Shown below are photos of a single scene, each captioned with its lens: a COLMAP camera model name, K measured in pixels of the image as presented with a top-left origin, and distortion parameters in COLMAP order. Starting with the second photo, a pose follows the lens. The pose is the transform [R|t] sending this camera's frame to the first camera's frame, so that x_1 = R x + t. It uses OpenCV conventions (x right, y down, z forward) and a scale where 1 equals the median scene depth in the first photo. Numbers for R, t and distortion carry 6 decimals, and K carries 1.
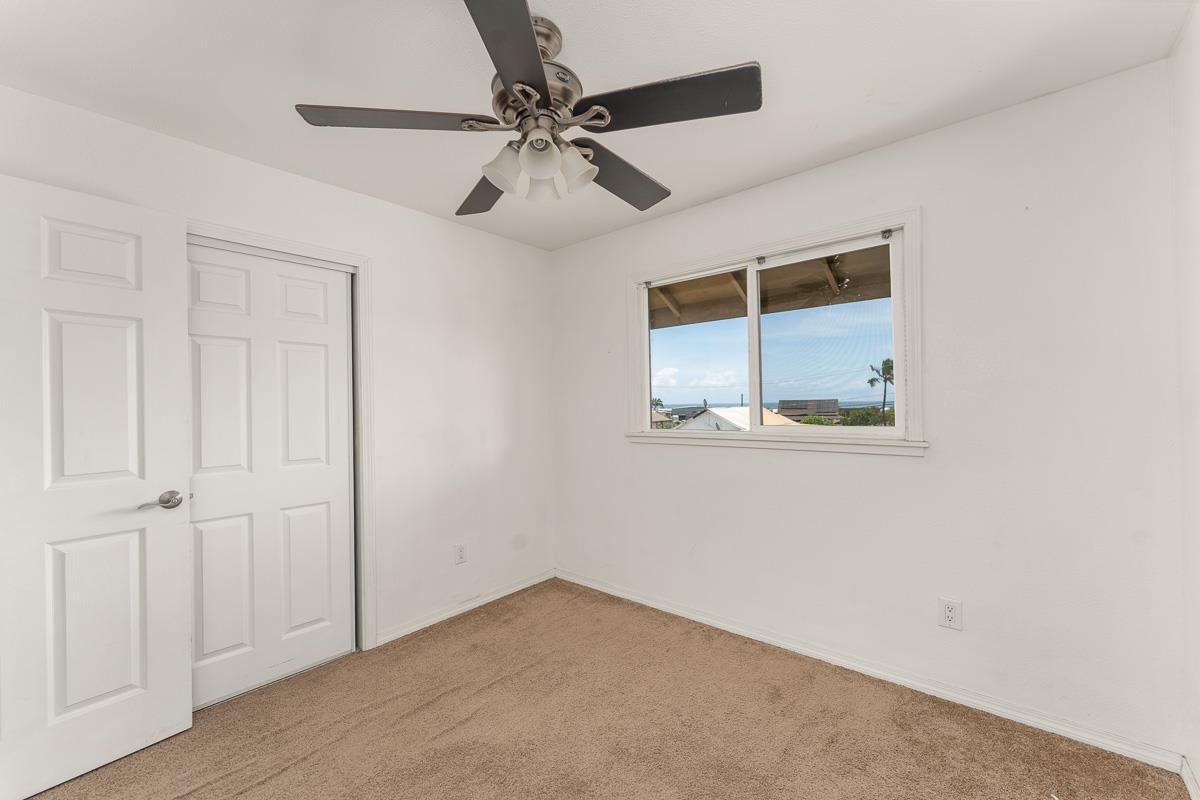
lens RADIAL K [[479.4, 0, 600.0], [0, 479.4, 400.0], [0, 0, 1]] dist [0.000675, 0.000246]
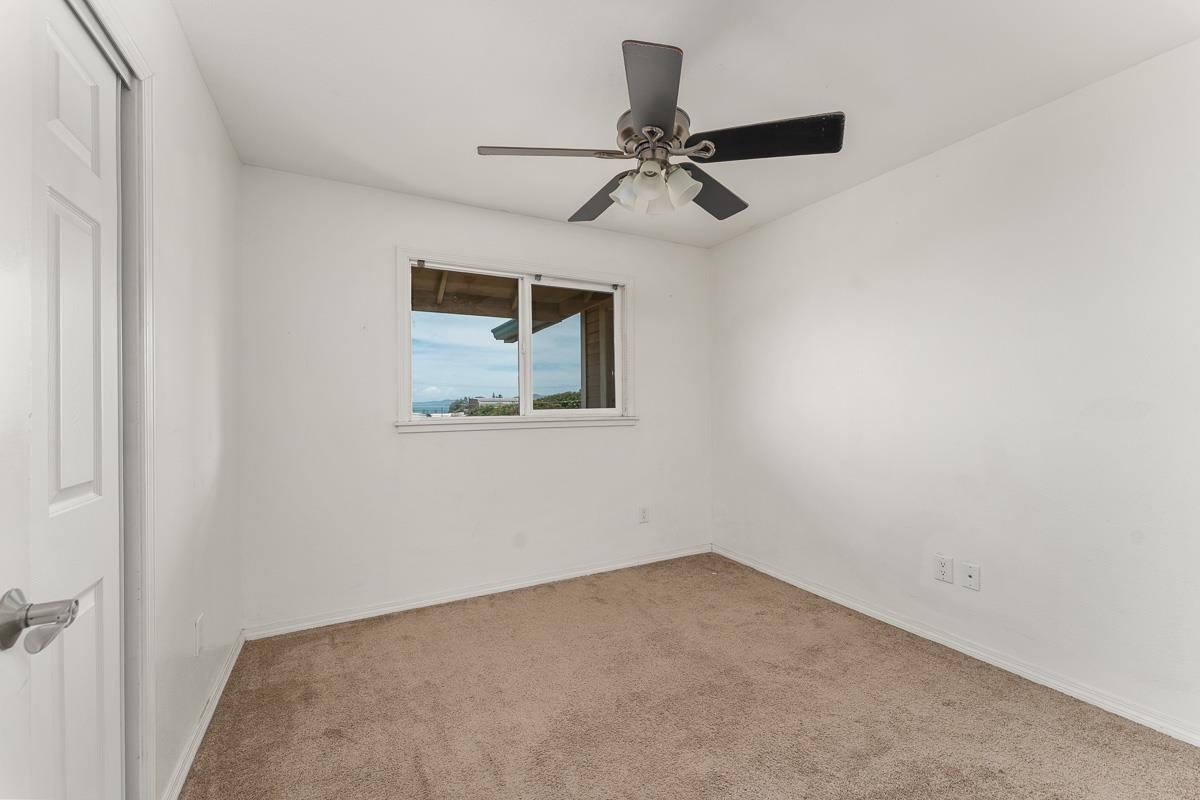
lens RADIAL K [[486.8, 0, 600.0], [0, 486.8, 400.0], [0, 0, 1]] dist [-0.000763, -0.000005]
pose [[0.370423, 0.017121, 0.928705, -0.725056], [-0.010055, 0.999845, -0.014421, 0.040448], [-0.928809, -0.003997, 0.370538, 0.361707]]
